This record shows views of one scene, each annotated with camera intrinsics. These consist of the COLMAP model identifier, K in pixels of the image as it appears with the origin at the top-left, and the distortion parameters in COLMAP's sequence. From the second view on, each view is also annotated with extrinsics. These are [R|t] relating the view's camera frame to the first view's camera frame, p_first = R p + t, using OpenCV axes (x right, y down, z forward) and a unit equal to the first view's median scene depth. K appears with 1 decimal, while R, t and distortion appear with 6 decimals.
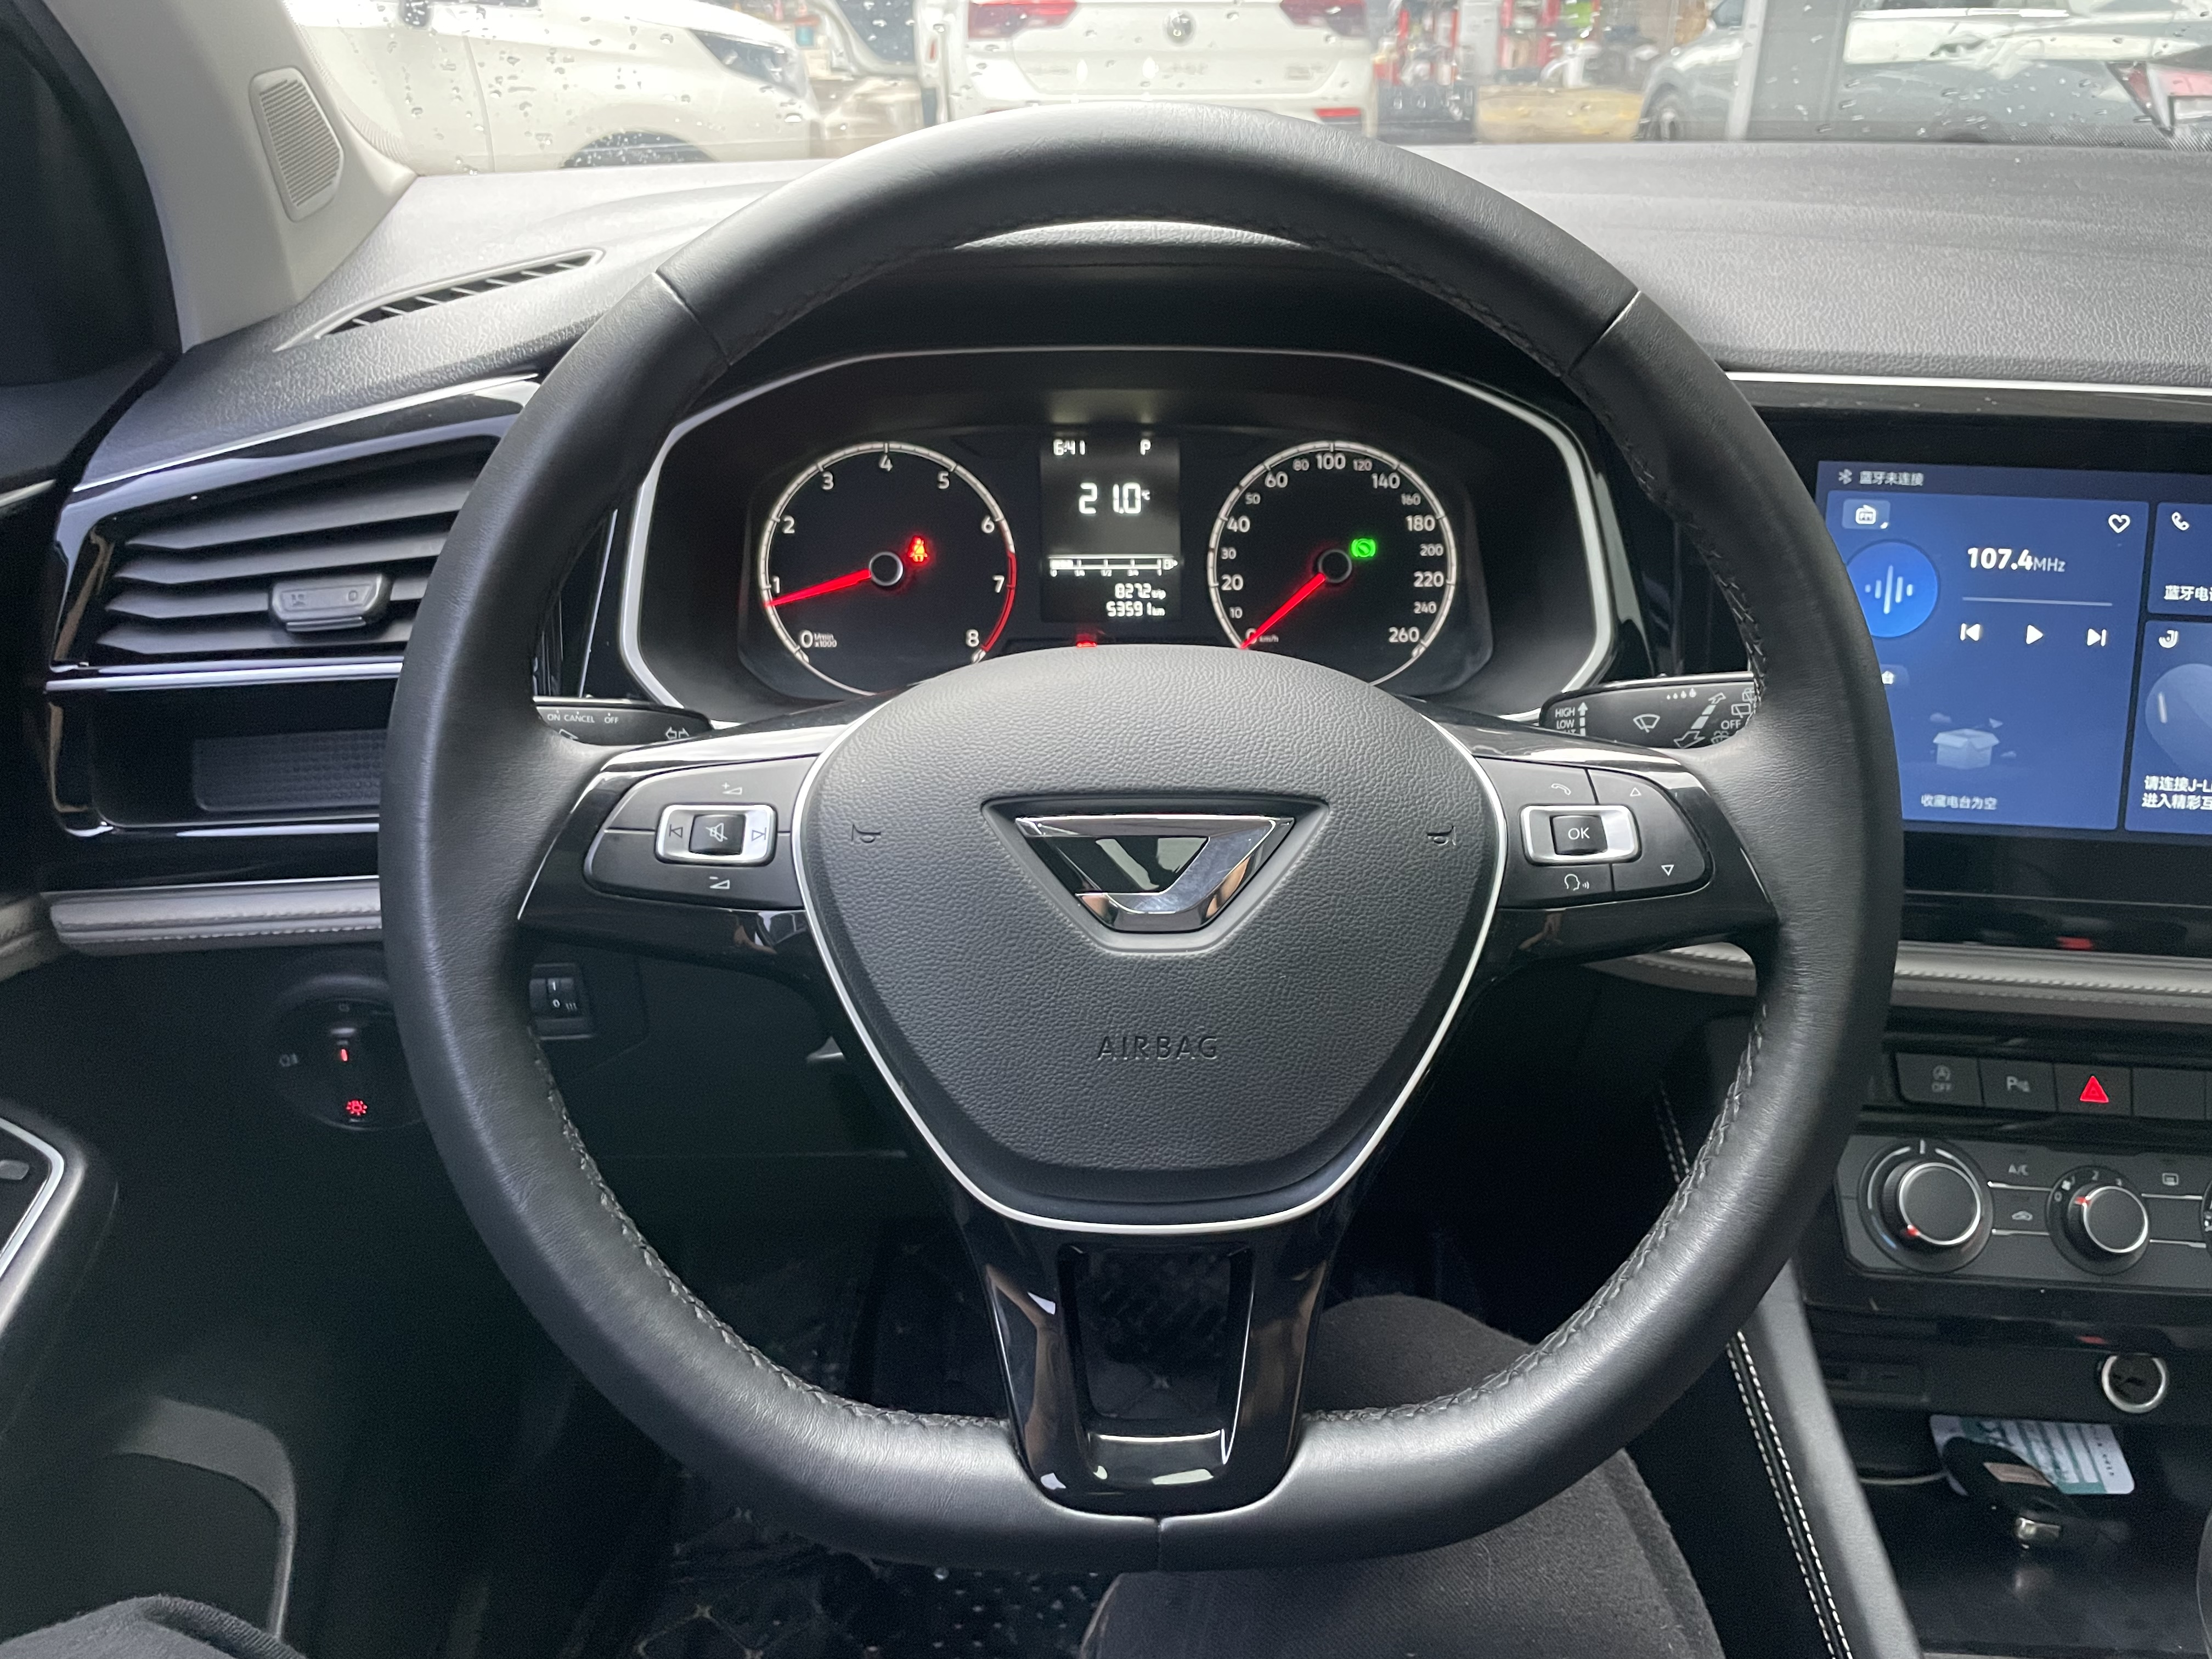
lens RADIAL K [[1793.7, 0, 1191.4], [0, 1793.7, 835.3], [0, 0, 1]] dist [0.098403, -0.154119]
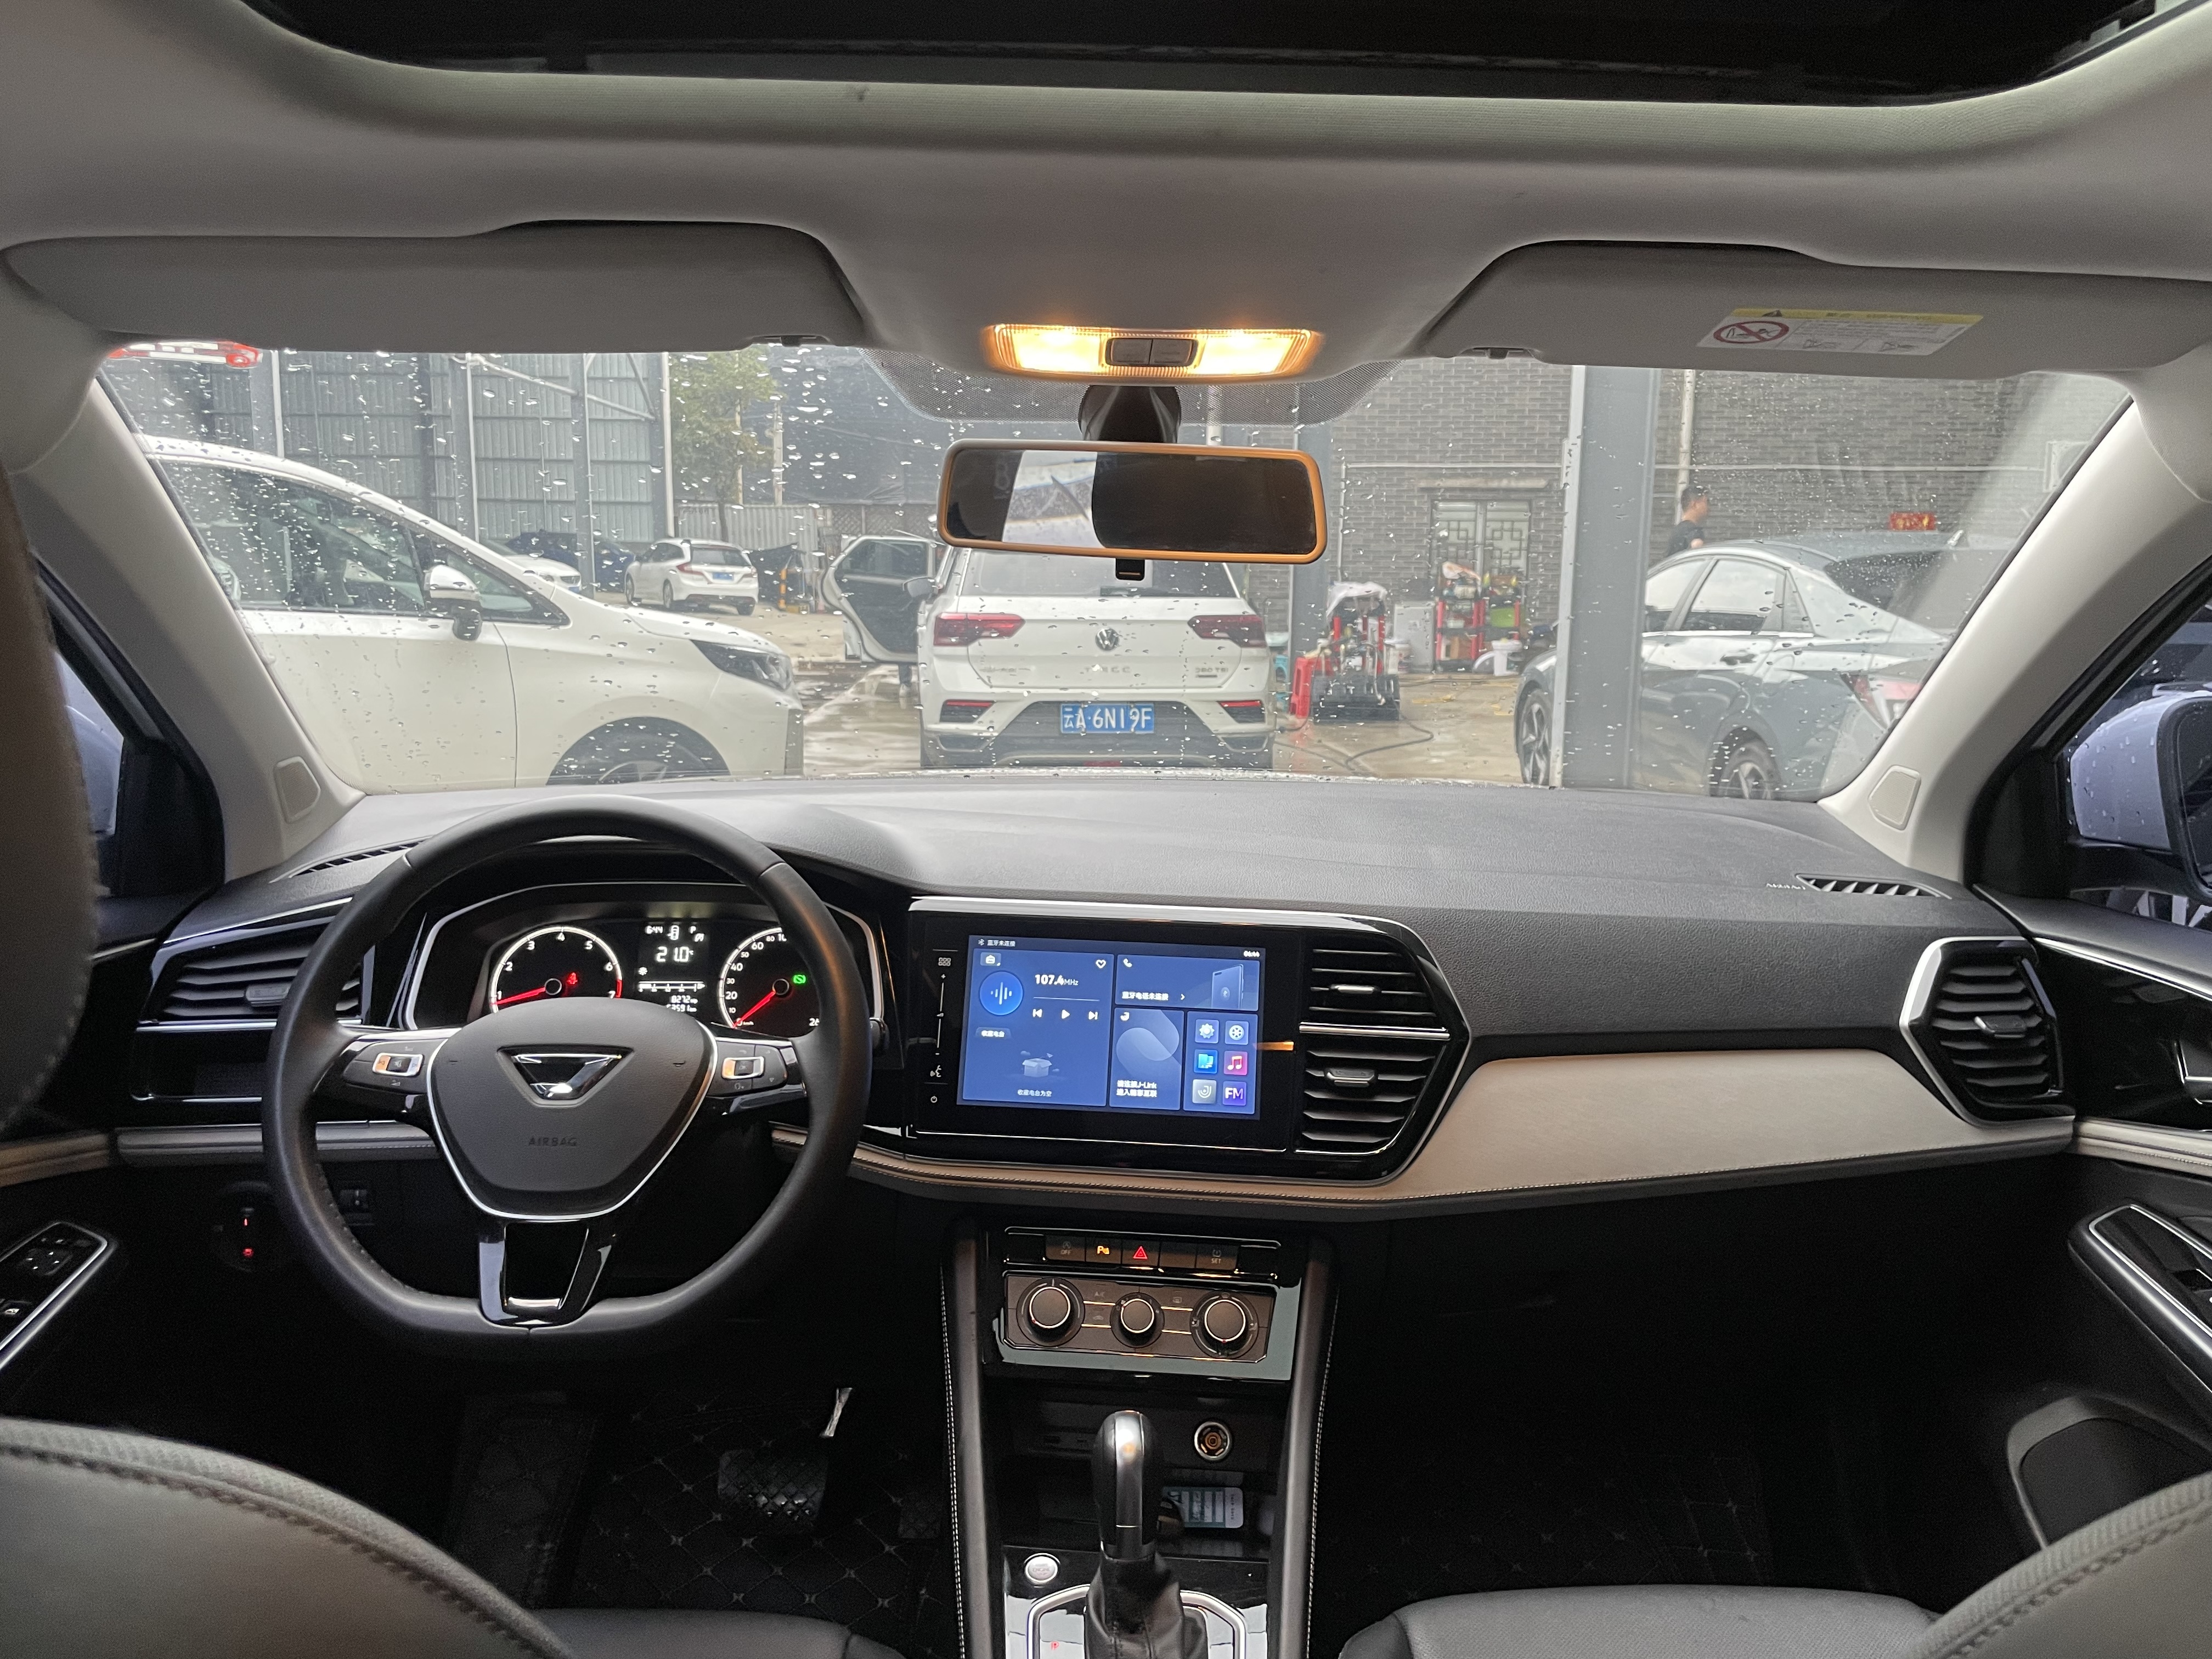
lens RADIAL K [[1793.7, 0, 1191.4], [0, 1793.7, 835.3], [0, 0, 1]] dist [0.098403, -0.154119]
pose [[0.999923, 0.006989, -0.010257, 0.559344], [-0.009673, 0.956650, -0.291080, 0.270931], [0.007778, 0.291157, 0.956644, -0.976961]]
